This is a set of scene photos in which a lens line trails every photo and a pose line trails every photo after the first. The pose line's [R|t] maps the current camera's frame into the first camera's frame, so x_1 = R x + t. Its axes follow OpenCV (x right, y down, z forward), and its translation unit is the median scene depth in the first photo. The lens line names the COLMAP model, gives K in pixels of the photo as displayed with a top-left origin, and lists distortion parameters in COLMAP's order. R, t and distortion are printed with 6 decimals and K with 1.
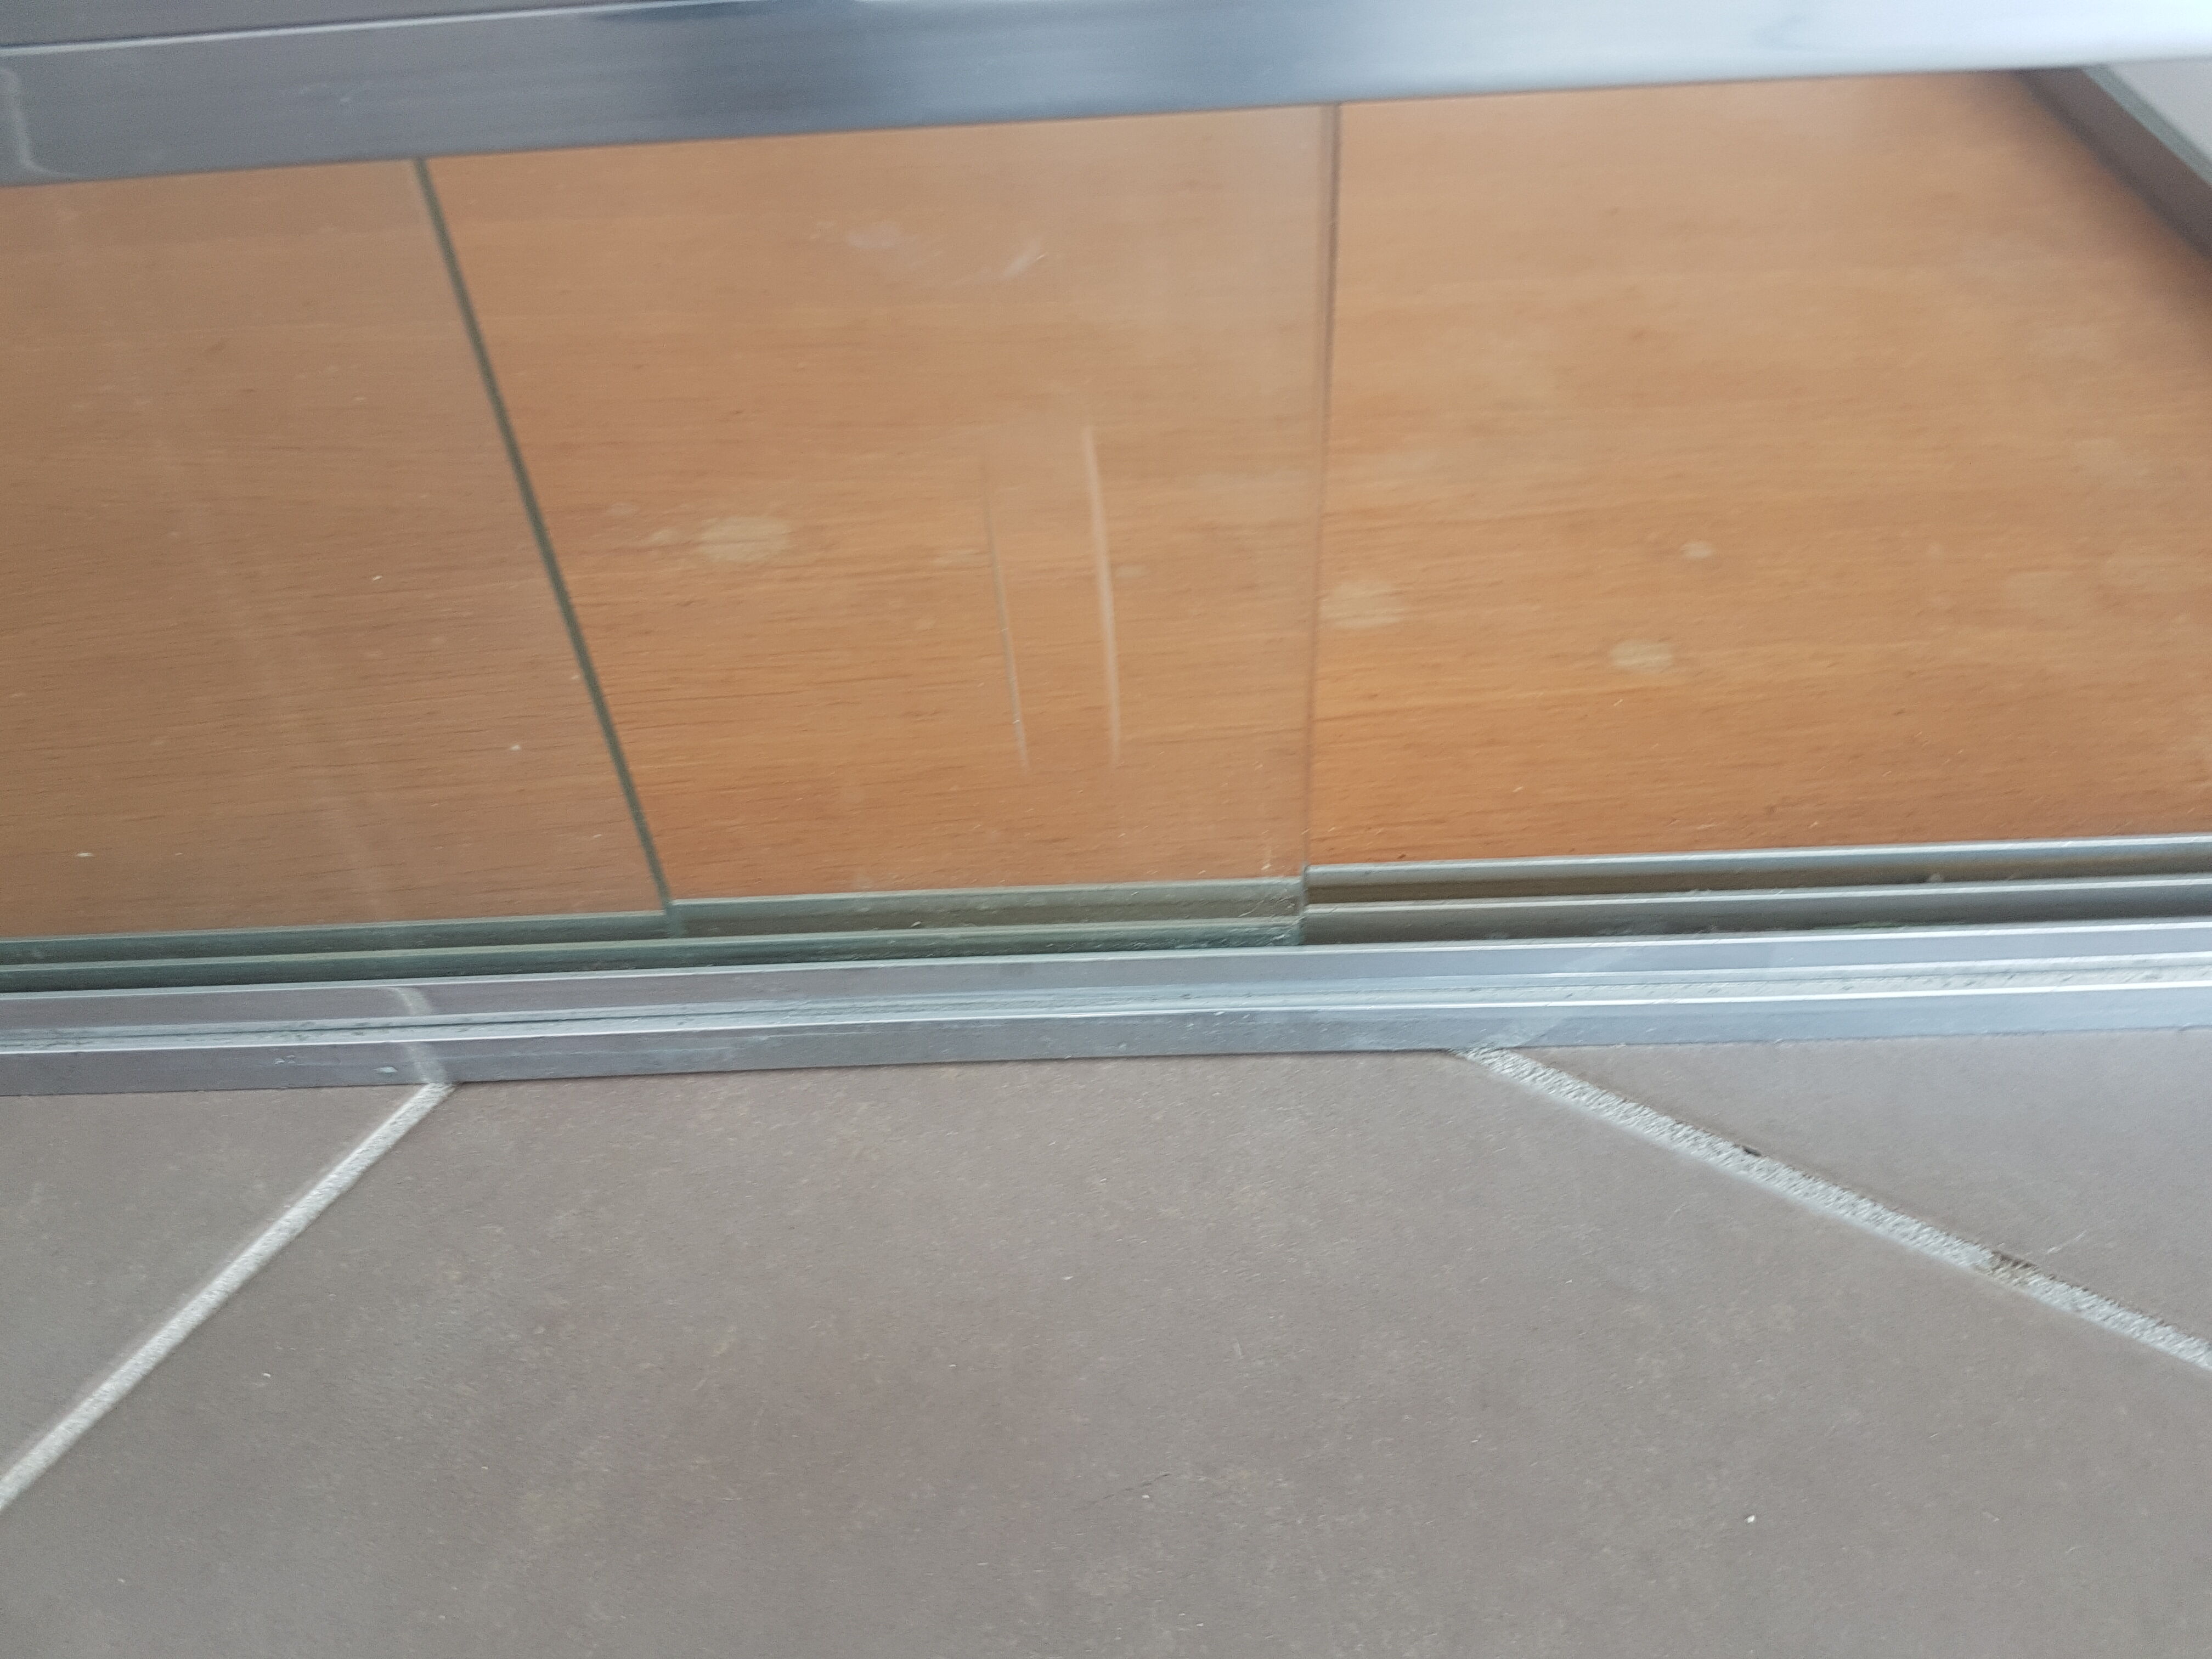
lens RADIAL K [[1731.7, 0, 1075.1], [0, 1731.7, 875.1], [0, 0, 1]] dist [0.040373, -0.084013]
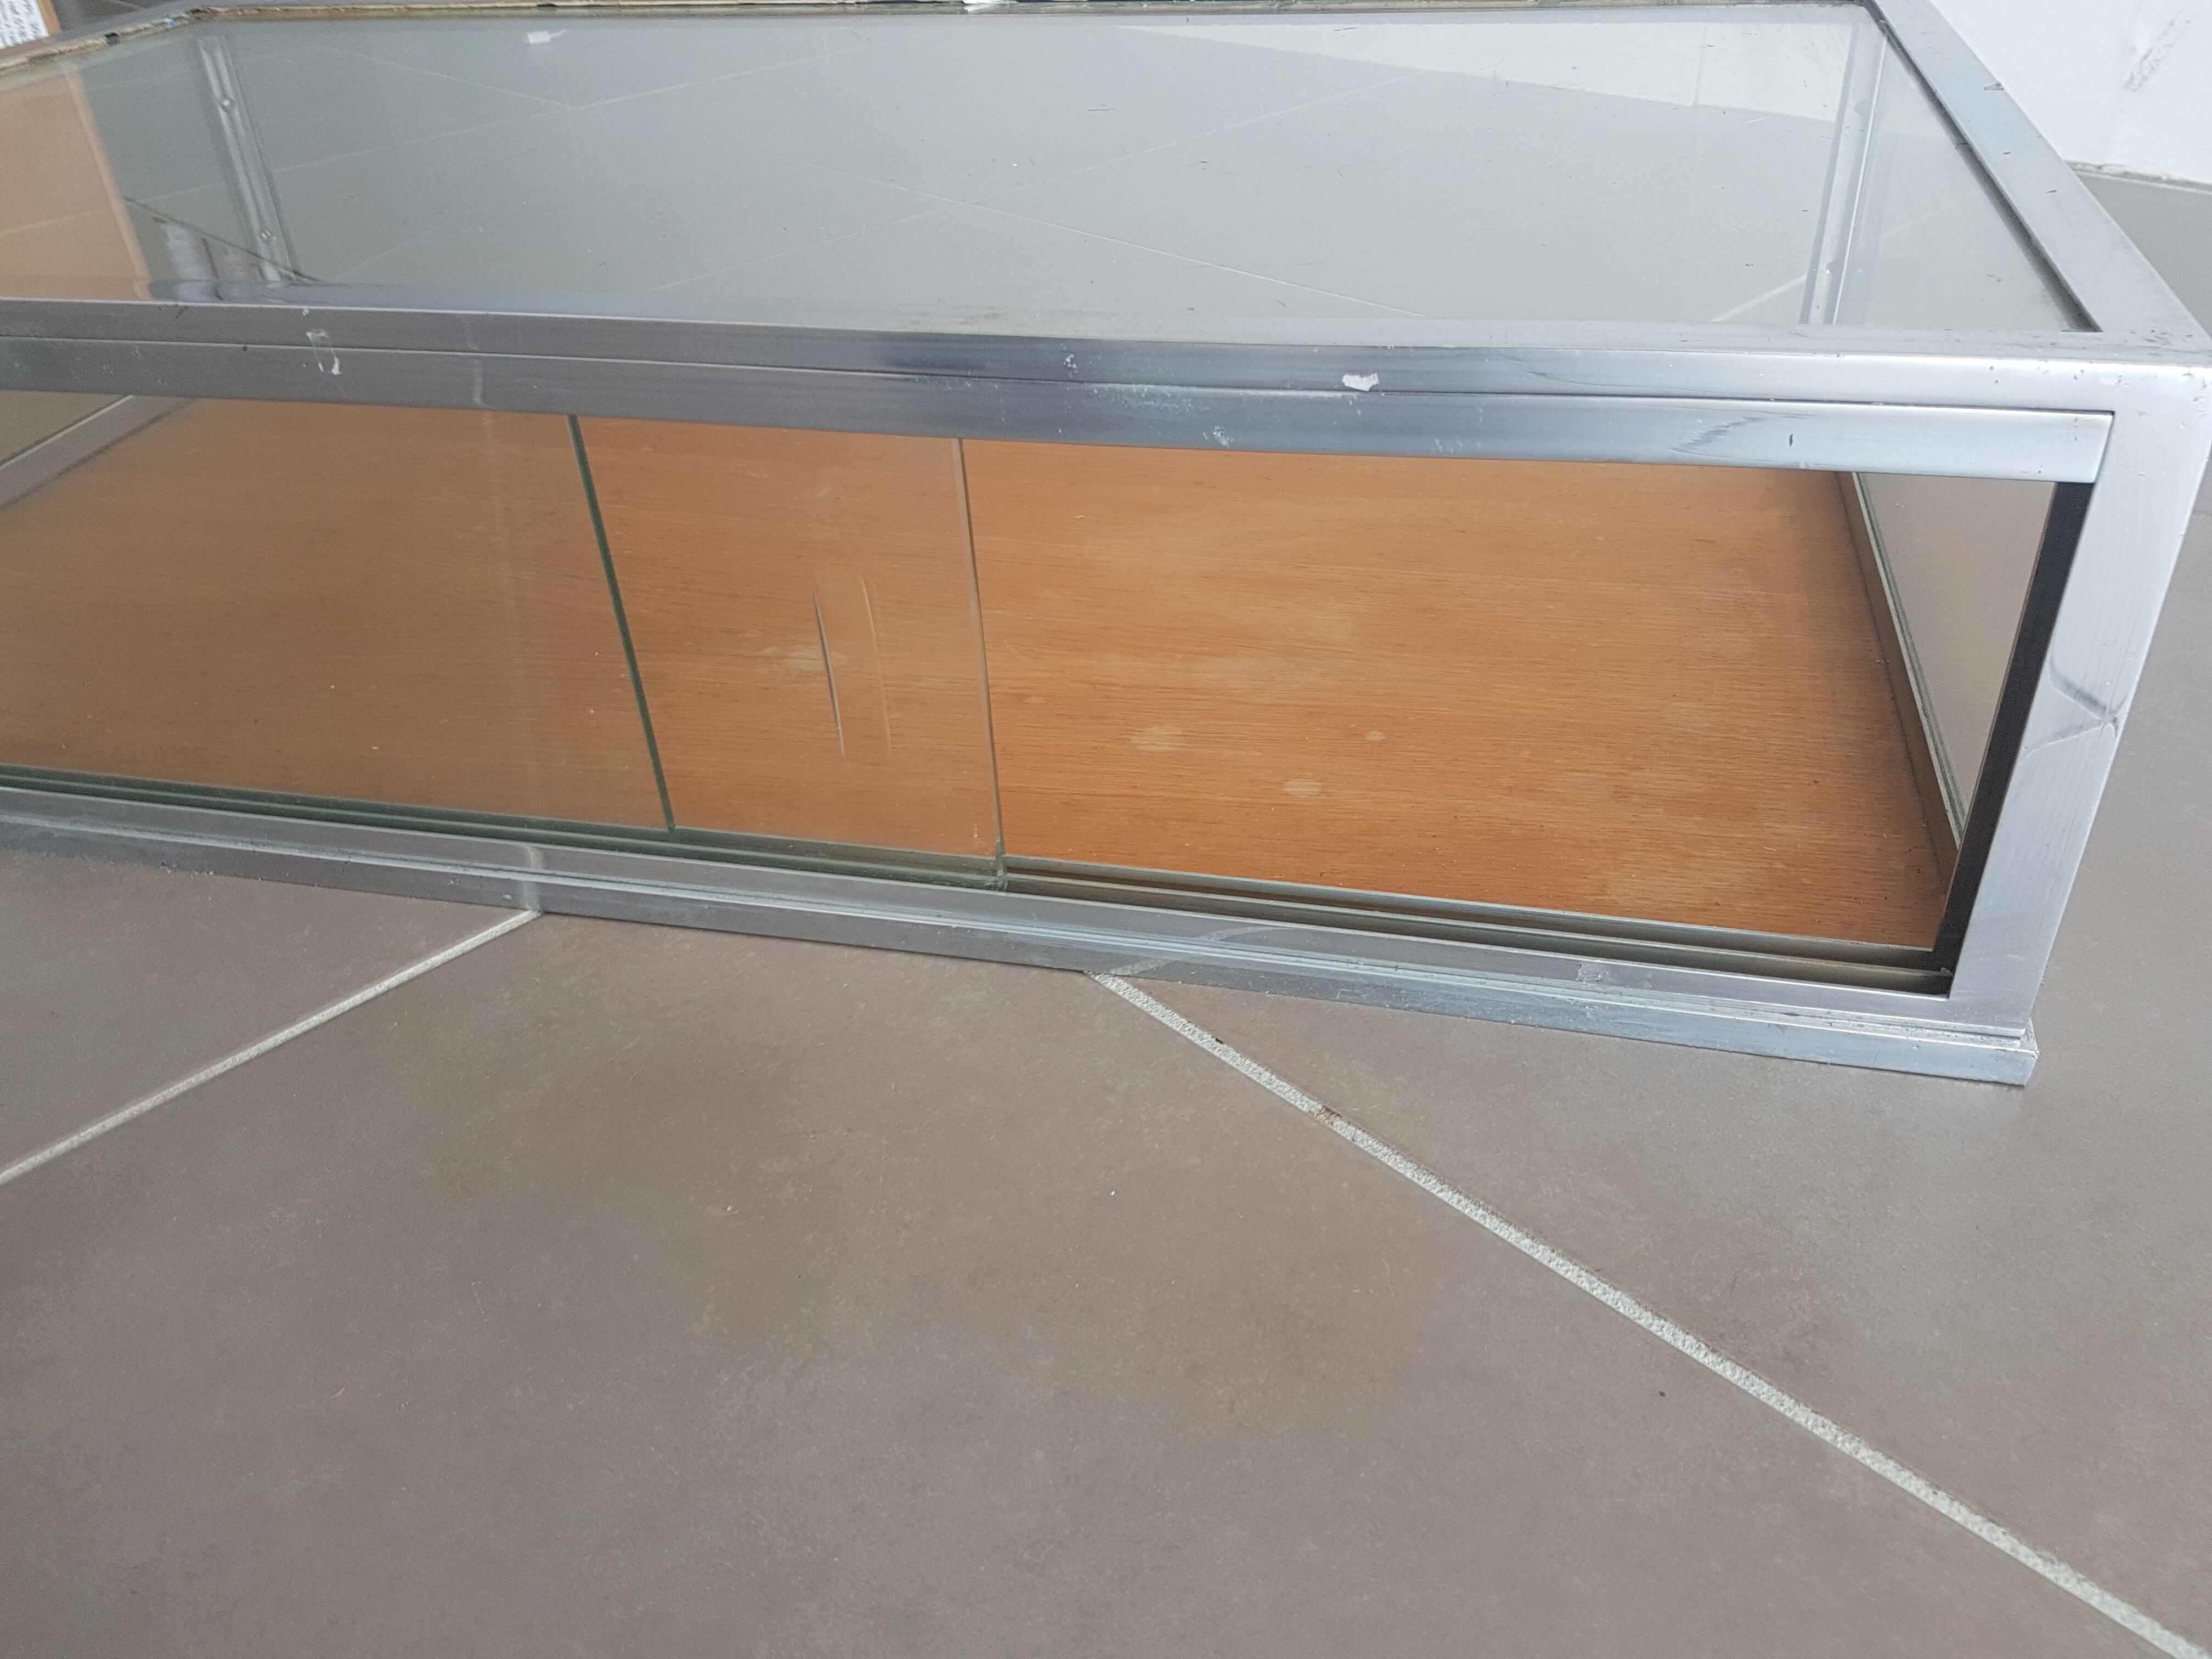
lens RADIAL K [[1731.7, 0, 1091.2], [0, 1731.7, 821.5], [0, 0, 1]] dist [0.040373, -0.084013]
pose [[0.973142, 0.144340, -0.179331, 0.492442], [-0.174497, 0.970619, -0.165678, 0.231557], [0.150148, 0.192521, 0.969738, -0.642225]]
